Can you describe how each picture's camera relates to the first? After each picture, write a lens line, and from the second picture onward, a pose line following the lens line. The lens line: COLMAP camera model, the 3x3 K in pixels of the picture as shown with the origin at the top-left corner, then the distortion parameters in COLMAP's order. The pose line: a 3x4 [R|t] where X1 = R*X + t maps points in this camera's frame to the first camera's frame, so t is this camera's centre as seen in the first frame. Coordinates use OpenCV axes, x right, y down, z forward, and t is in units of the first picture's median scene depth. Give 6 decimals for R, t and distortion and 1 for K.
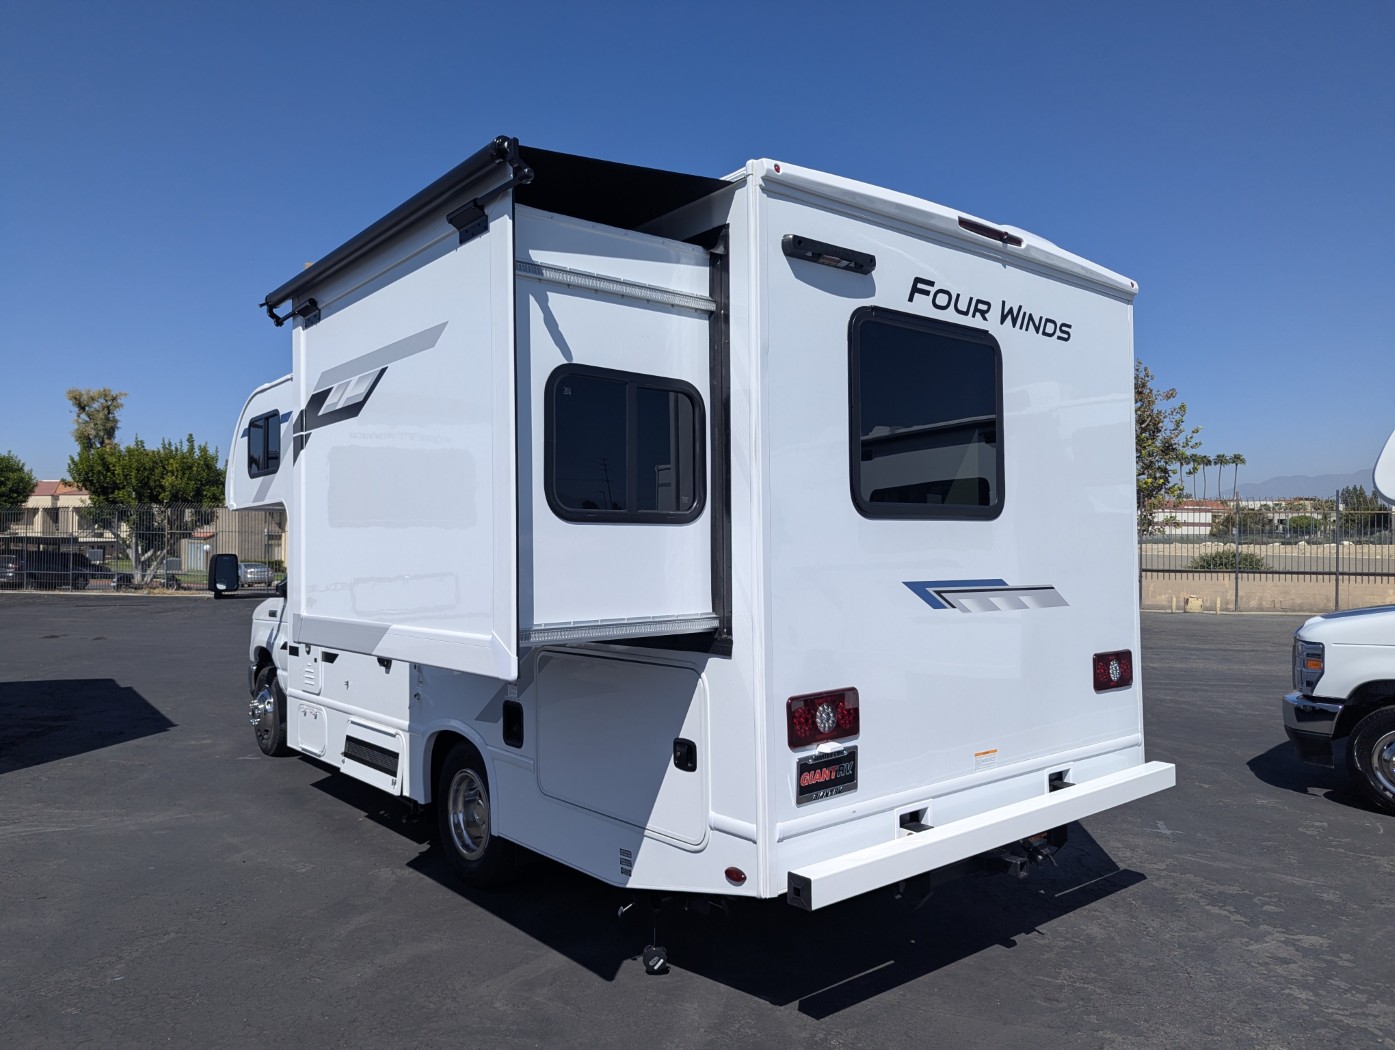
lens RADIAL K [[993.1, 0, 695.8], [0, 993.1, 544.1], [0, 0, 1]] dist [0.039940, -0.025394]
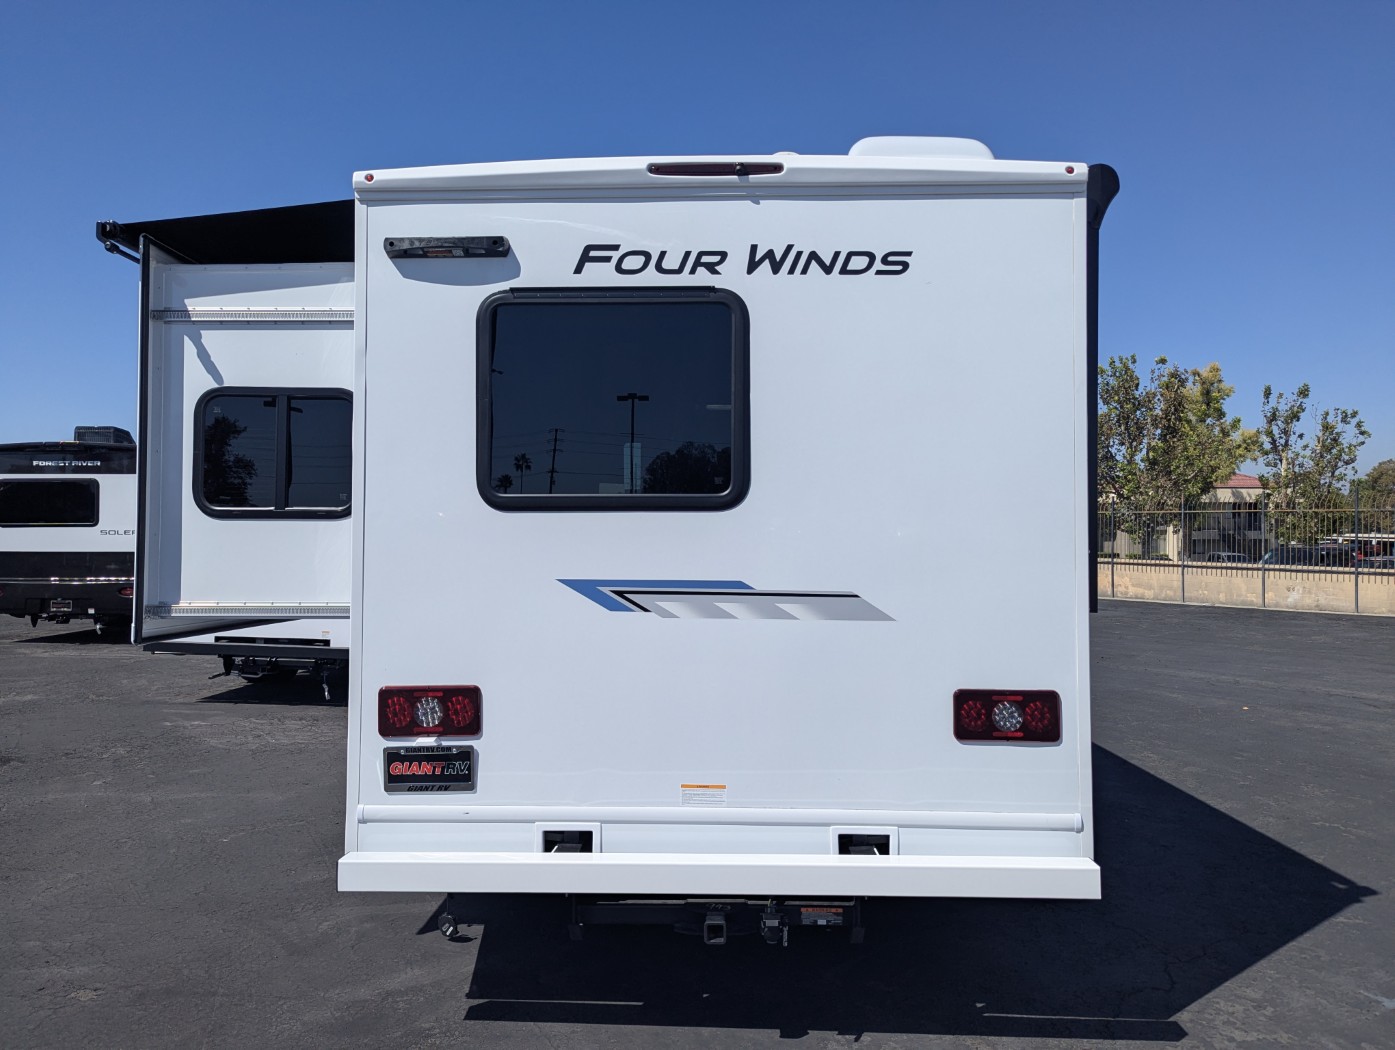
lens RADIAL K [[993.1, 0, 689.8], [0, 993.1, 531.0], [0, 0, 1]] dist [0.039940, -0.025394]
pose [[0.746779, 0.000296, -0.665073, 0.872922], [-0.004439, 0.999980, -0.004539, -0.003193], [0.665058, 0.006342, 0.746765, 0.375309]]
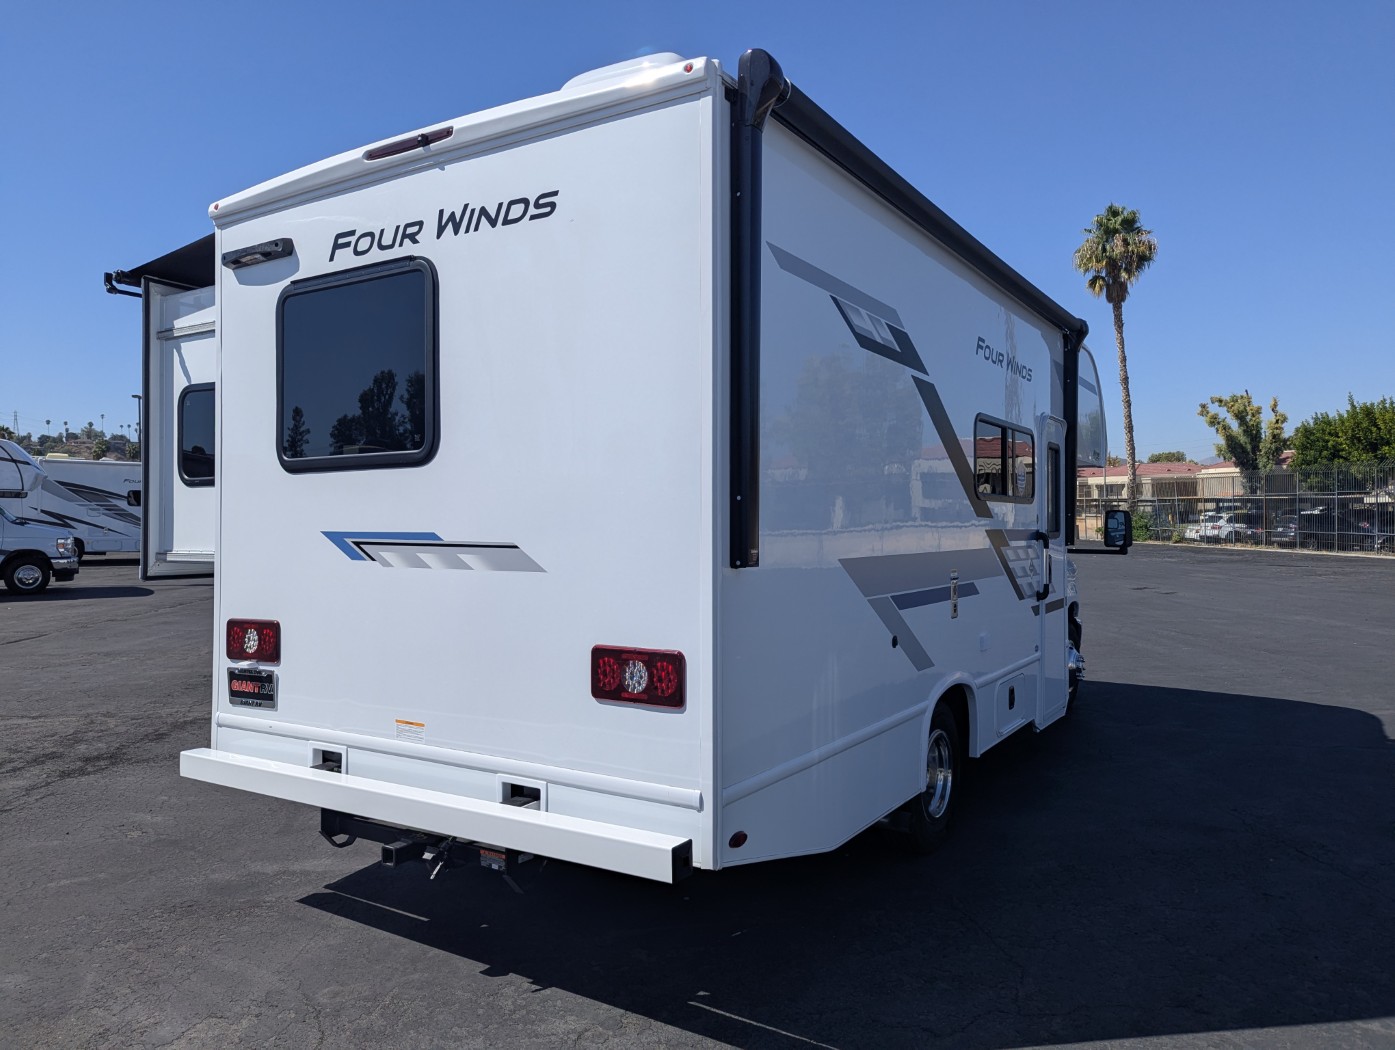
lens RADIAL K [[993.1, 0, 688.7], [0, 993.1, 520.0], [0, 0, 1]] dist [0.039940, -0.025394]
pose [[0.301149, 0.004571, -0.953566, 1.276829], [0.009396, 0.999926, 0.007760, 0.020305], [0.953531, -0.011297, 0.301083, 1.006197]]
